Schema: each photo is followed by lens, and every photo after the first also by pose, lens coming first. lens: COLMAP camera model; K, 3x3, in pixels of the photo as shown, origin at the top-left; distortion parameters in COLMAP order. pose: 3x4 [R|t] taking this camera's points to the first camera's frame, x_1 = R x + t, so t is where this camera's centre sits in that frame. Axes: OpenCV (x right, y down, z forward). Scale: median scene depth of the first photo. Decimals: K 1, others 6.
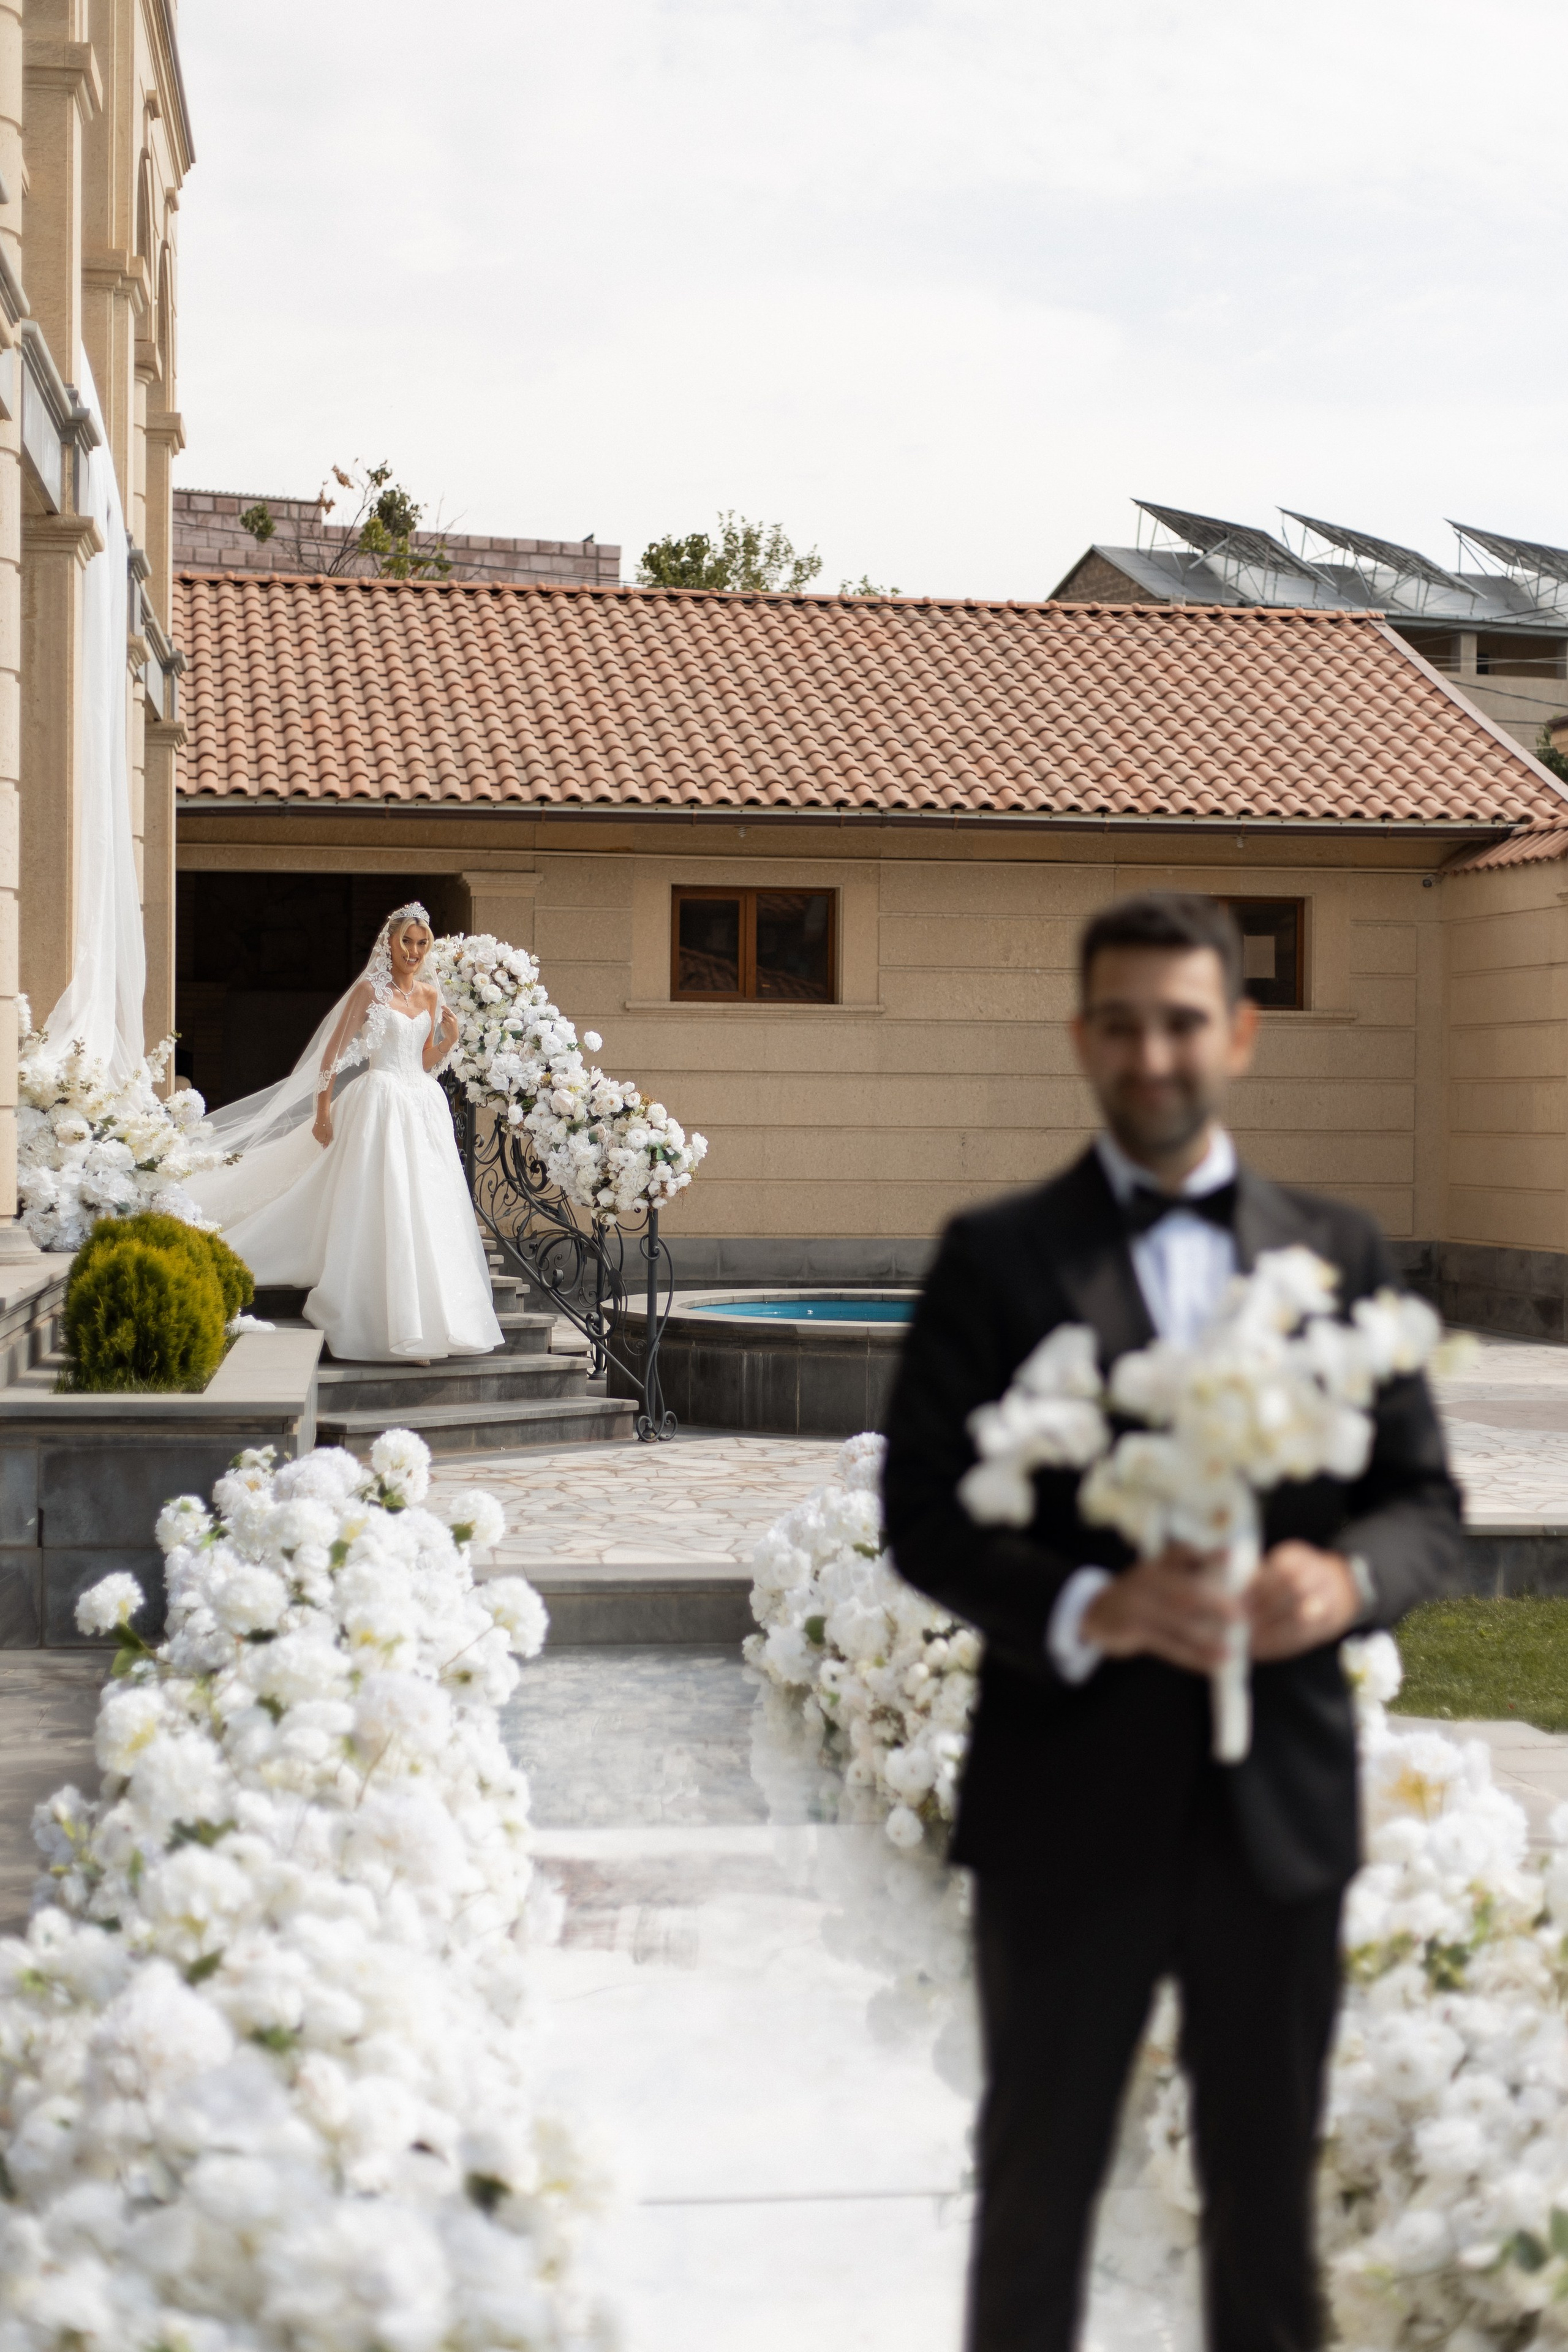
lens RADIAL K [[3523.2, 0, 784.0], [0, 3523.2, 1176.0], [0, 0, 1]] dist [0.008743, 0.124550]
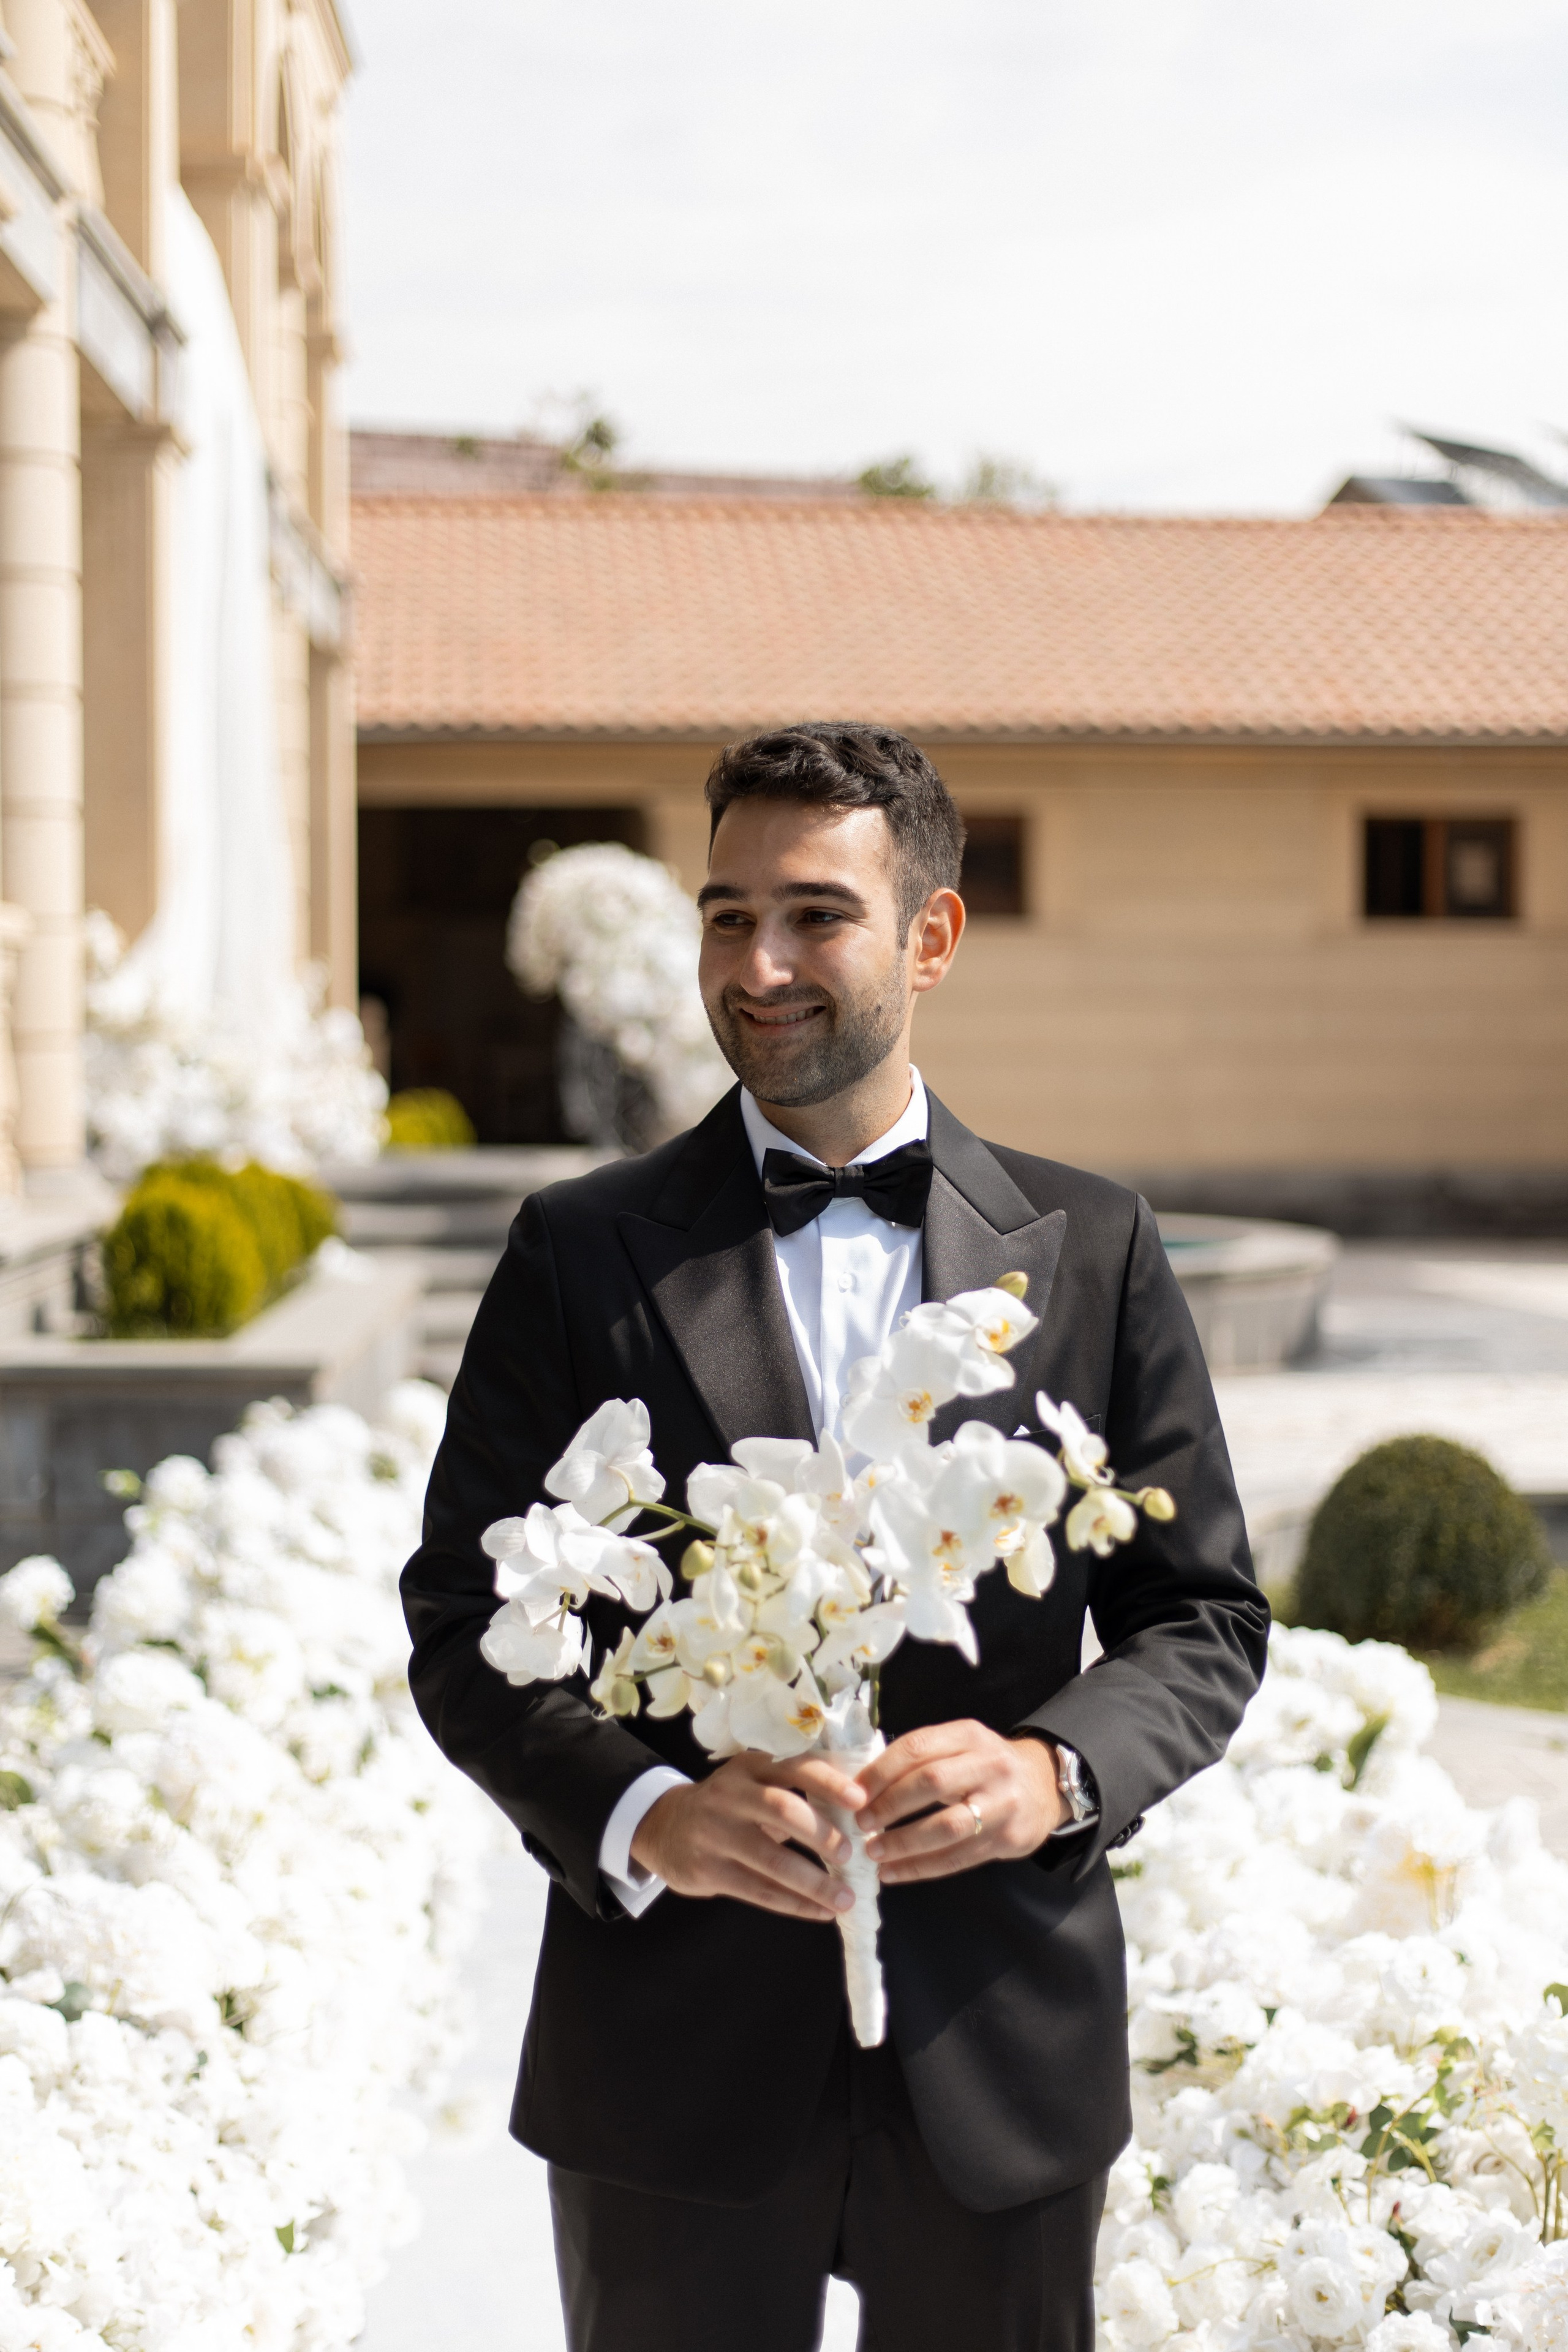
lens RADIAL K [[3389.1, 0, 798.0], [0, 3389.1, 1226.6], [0, 0, 1]] dist [-0.024157, 0.135457]
pose [[0.996806, -0.004895, -0.079709, 0.047265], [0.007920, 0.999258, 0.037686, -0.002207], [0.079465, -0.038197, 0.996106, 0.105333]]
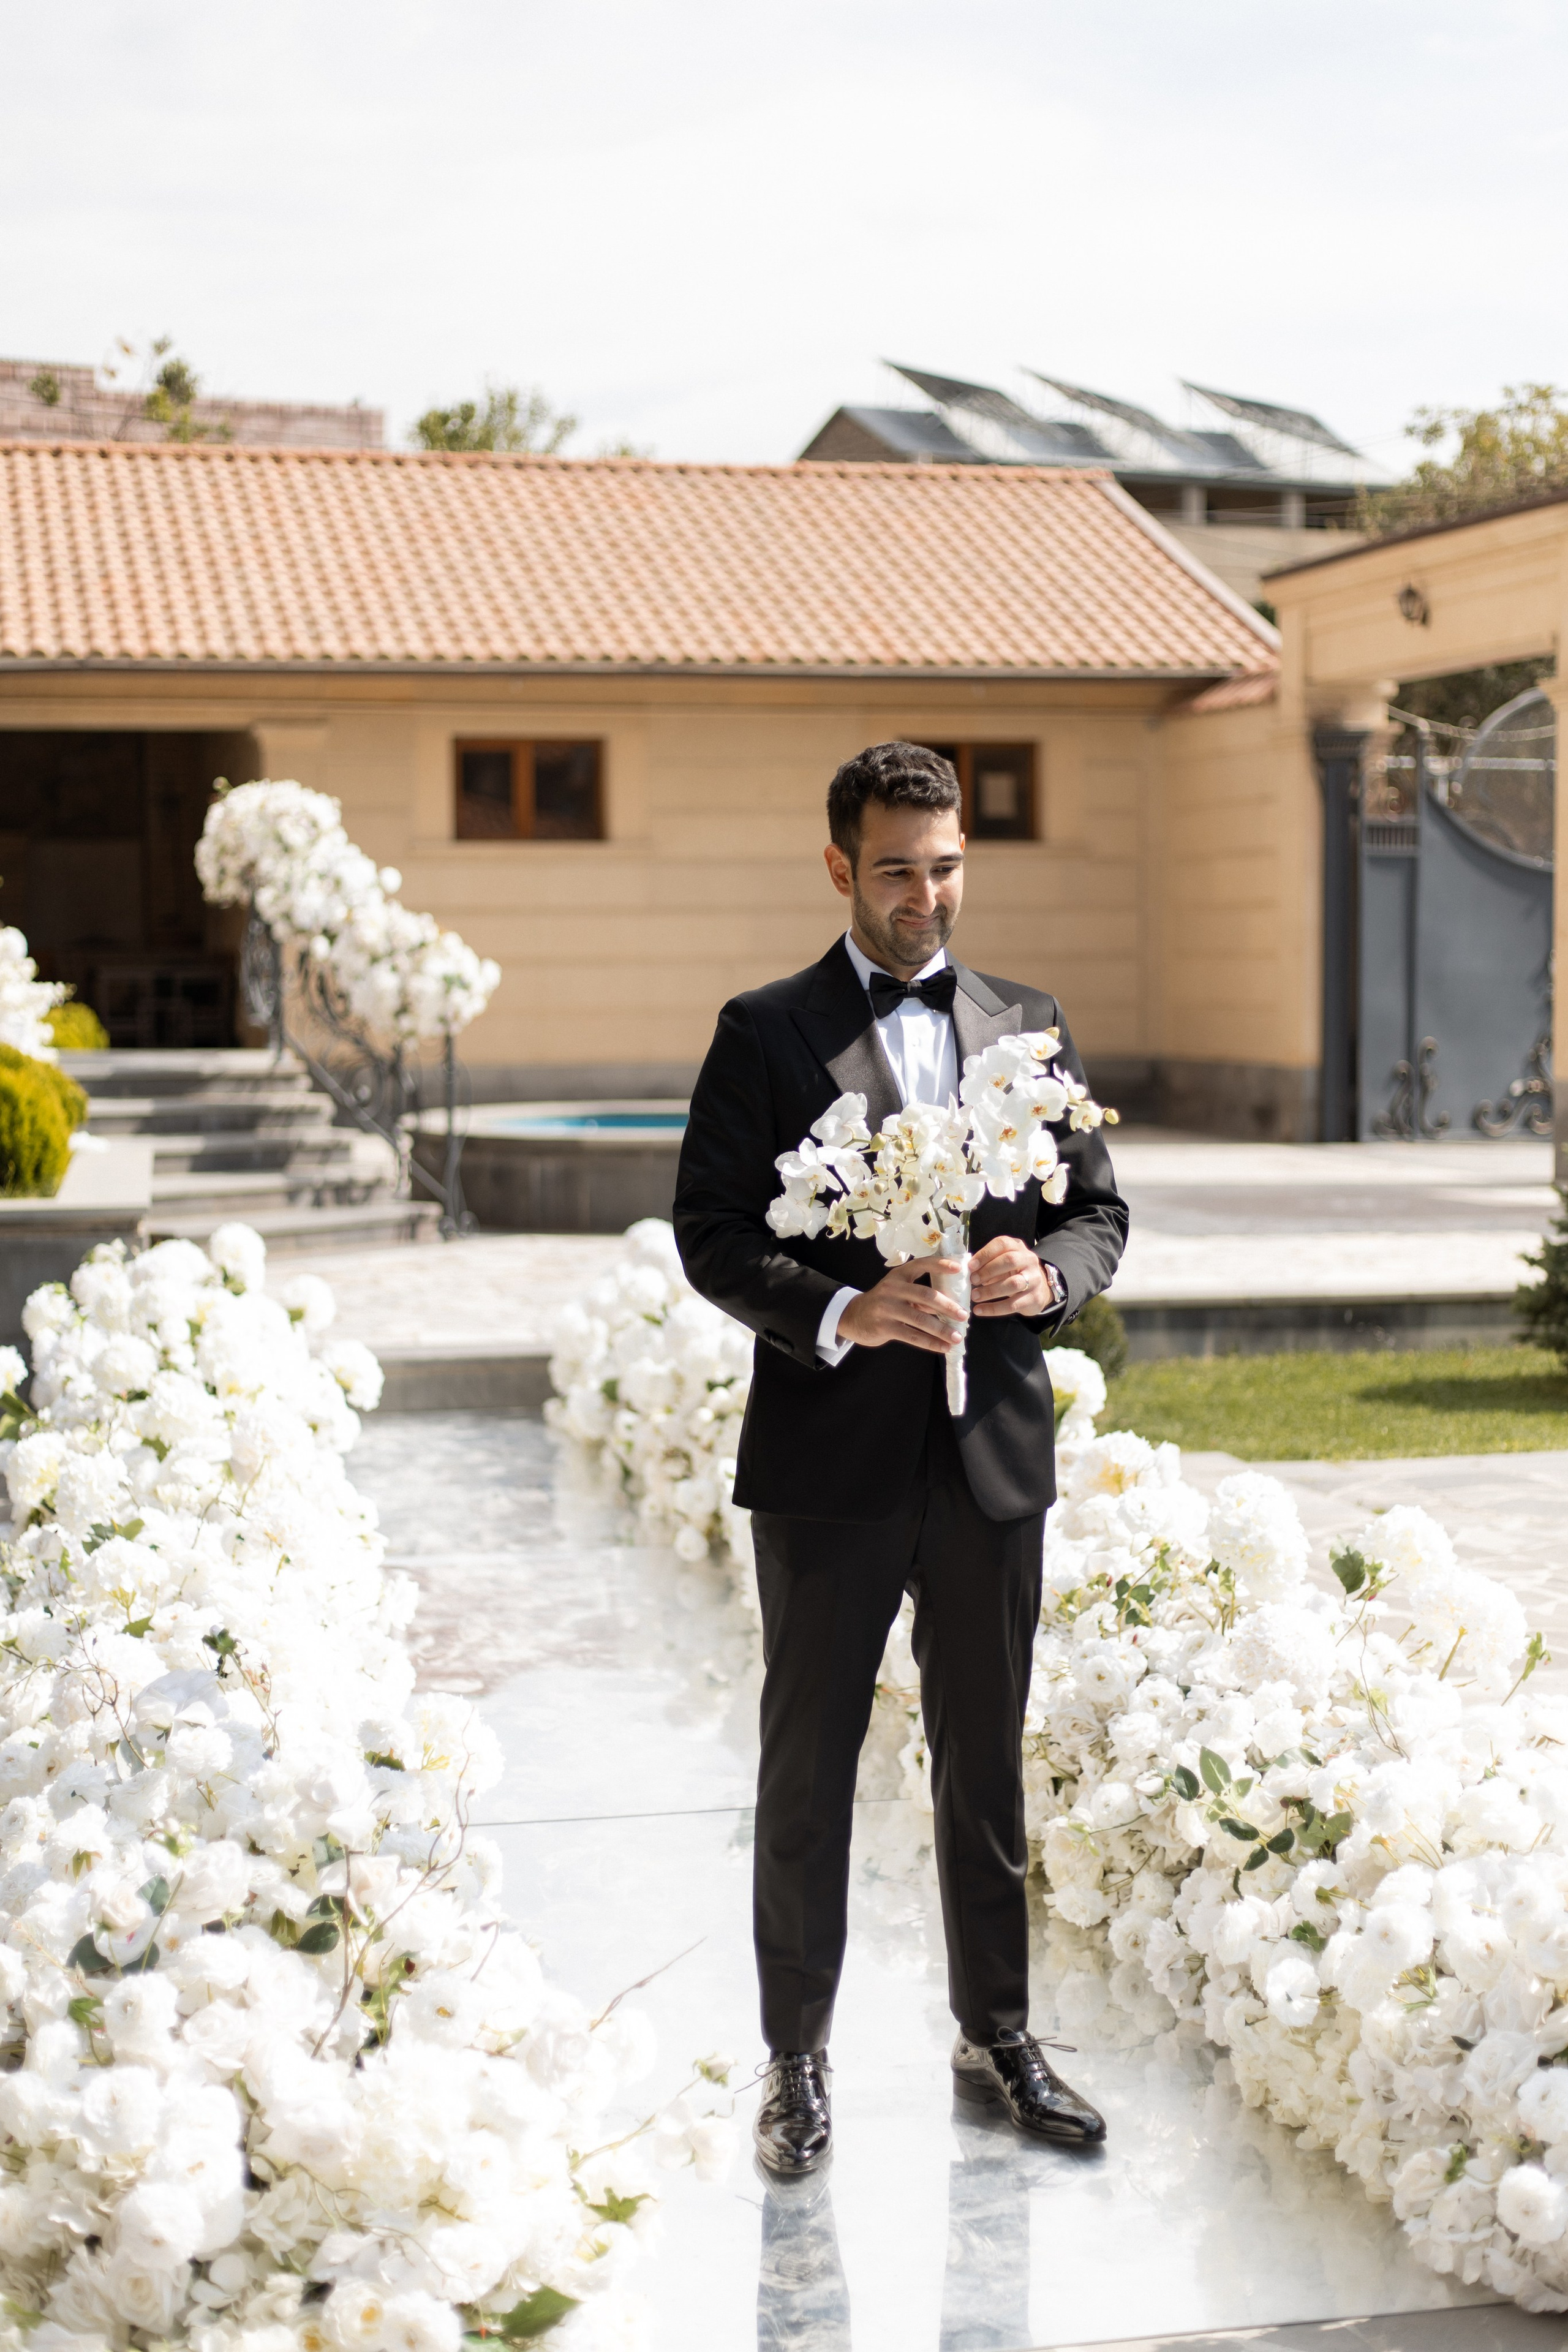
lens RADIAL K [[3389.1, 0, 798.0], [0, 3389.1, 1226.6], [0, 0, 1]] dist [-0.024157, 0.135457]
pose [[0.997258, -0.021416, 0.070833, -0.005535], [0.016901, 0.997824, 0.063727, 0.004850], [-0.072044, -0.062355, 0.995450, -0.072673]]
